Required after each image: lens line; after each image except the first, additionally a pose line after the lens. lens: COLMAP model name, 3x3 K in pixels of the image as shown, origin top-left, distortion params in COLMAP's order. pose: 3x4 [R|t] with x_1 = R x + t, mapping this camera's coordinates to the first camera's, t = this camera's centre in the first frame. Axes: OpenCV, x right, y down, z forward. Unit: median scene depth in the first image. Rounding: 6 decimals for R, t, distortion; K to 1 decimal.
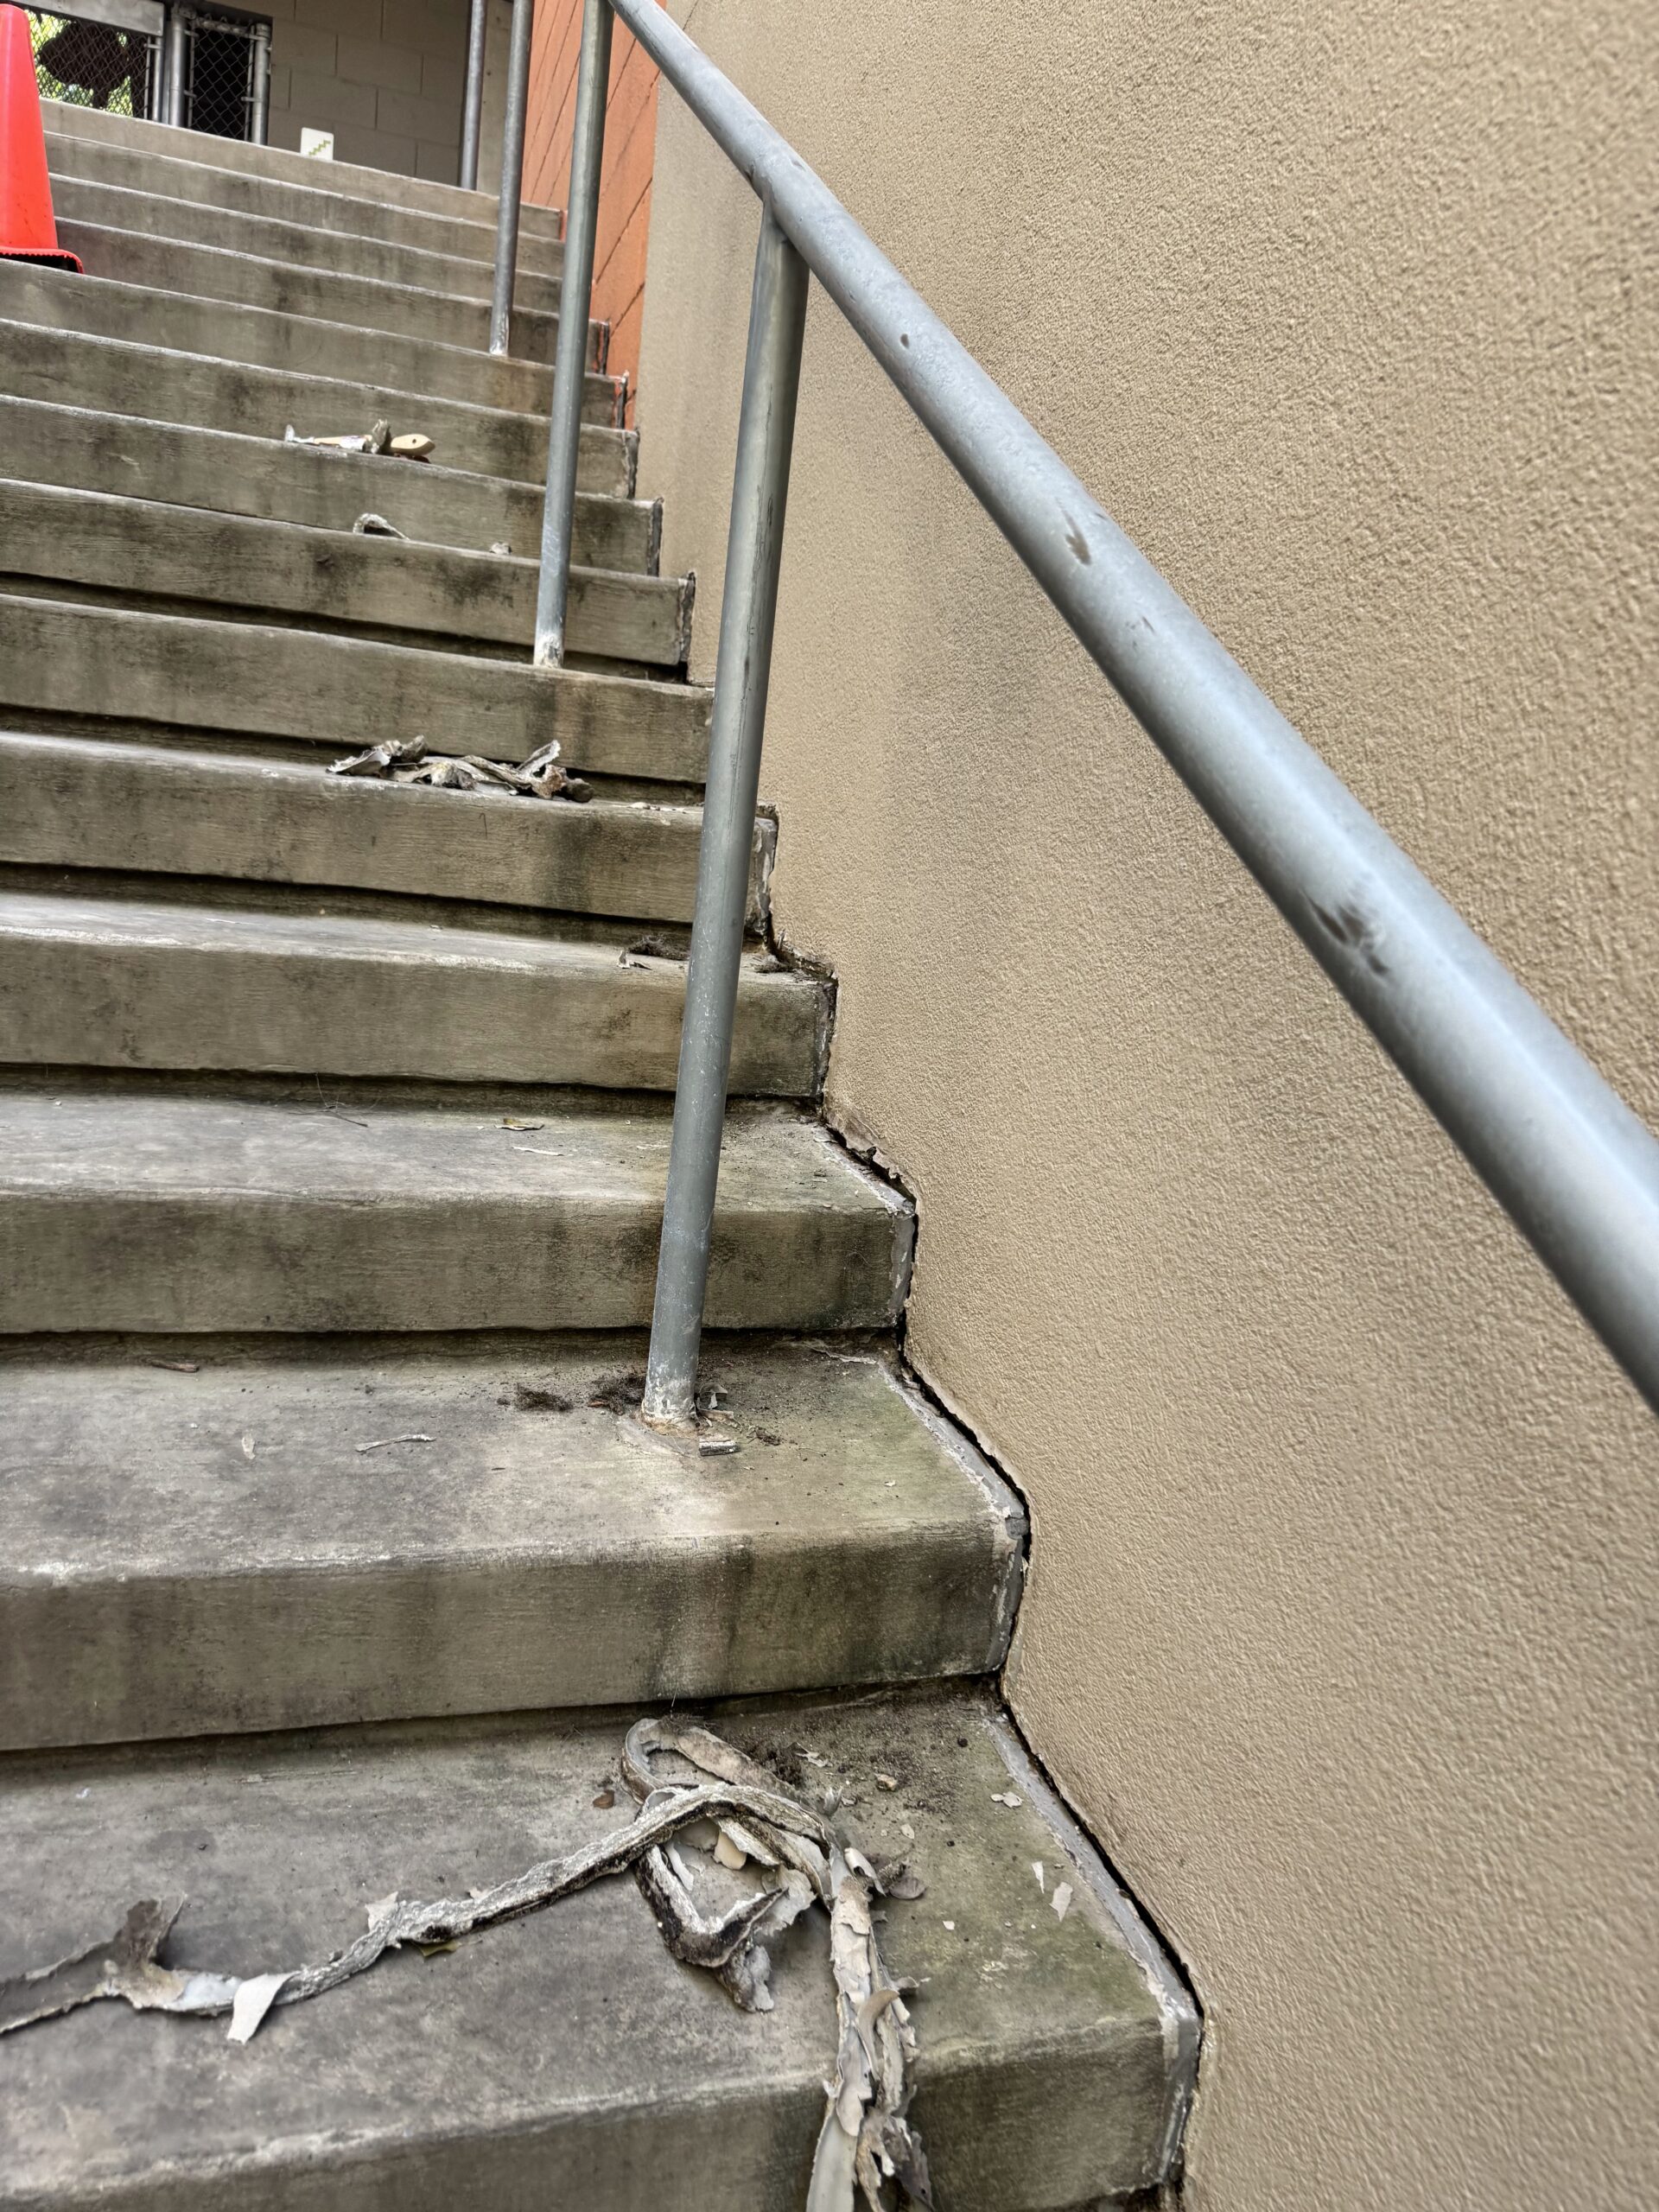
lens RADIAL K [[1543.8, 0, 829.5], [0, 1543.8, 1106.0], [0, 0, 1]] dist [-0.000922, 0.001623]
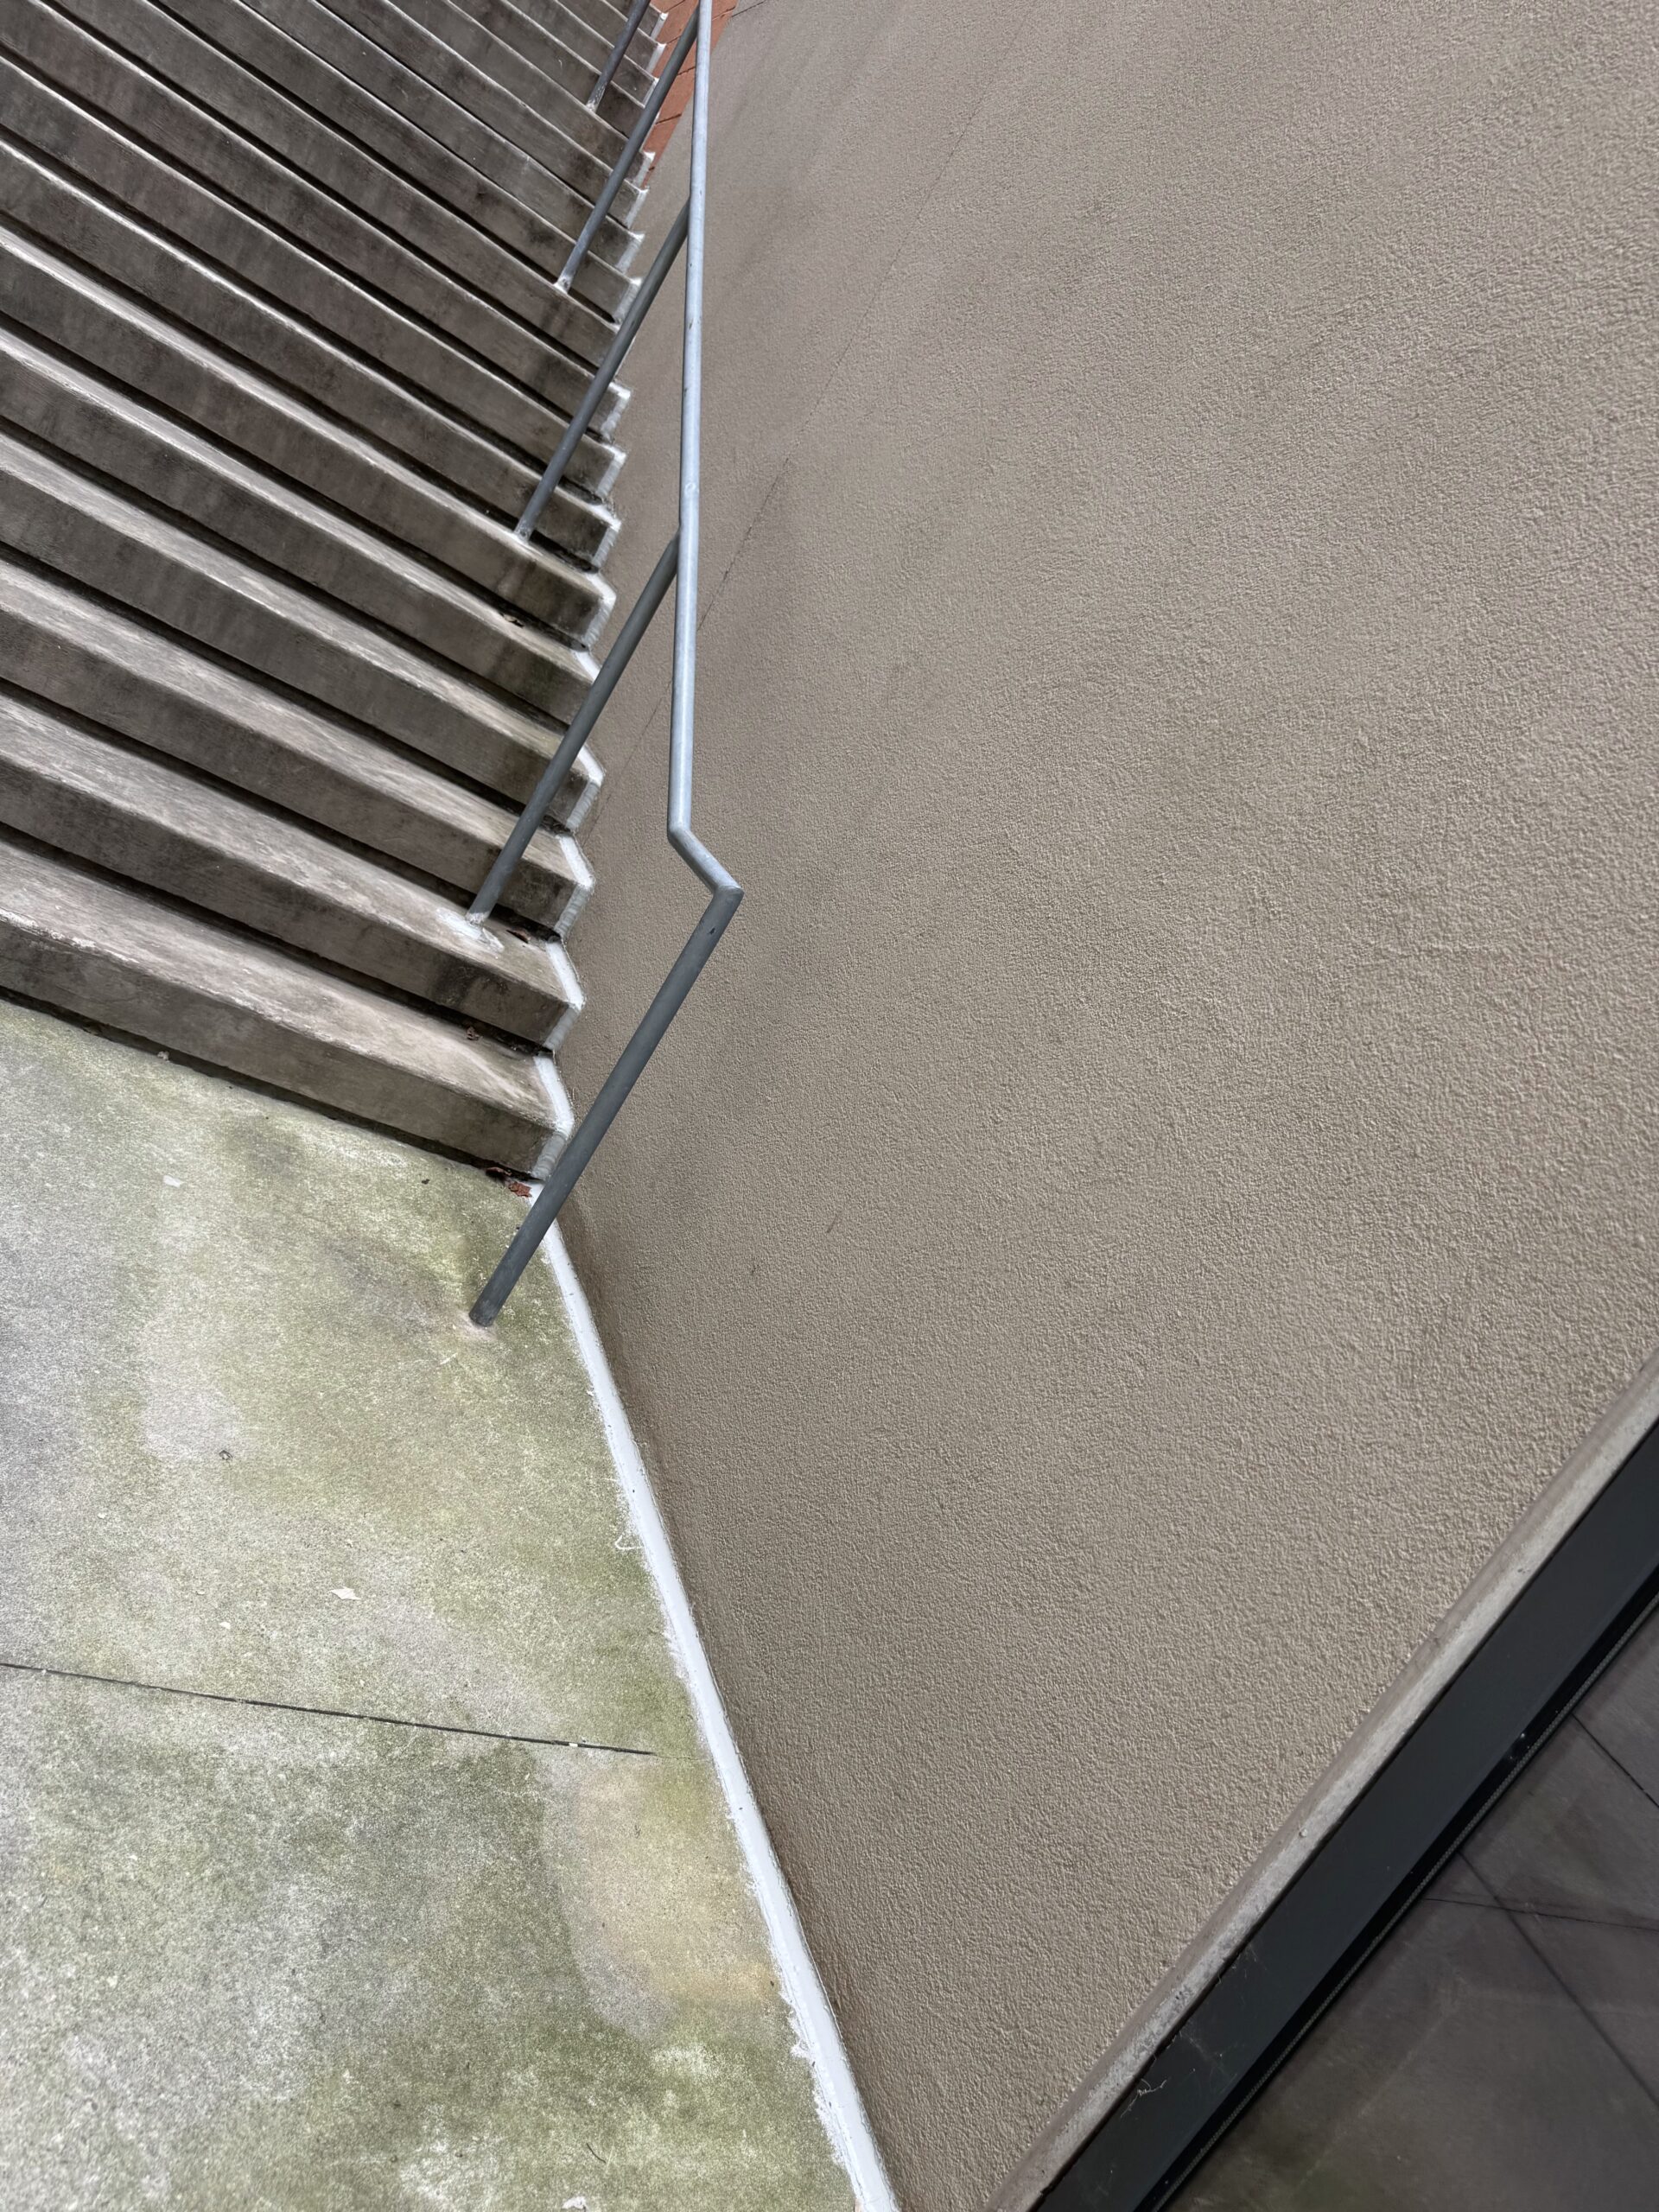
lens RADIAL K [[1543.8, 0, 829.5], [0, 1543.8, 1106.0], [0, 0, 1]] dist [-0.000922, 0.001623]
pose [[0.905334, 0.376447, 0.196615, 0.174539], [-0.399739, 0.911684, 0.095090, 0.423790], [-0.143454, -0.164683, 0.975859, -1.430471]]
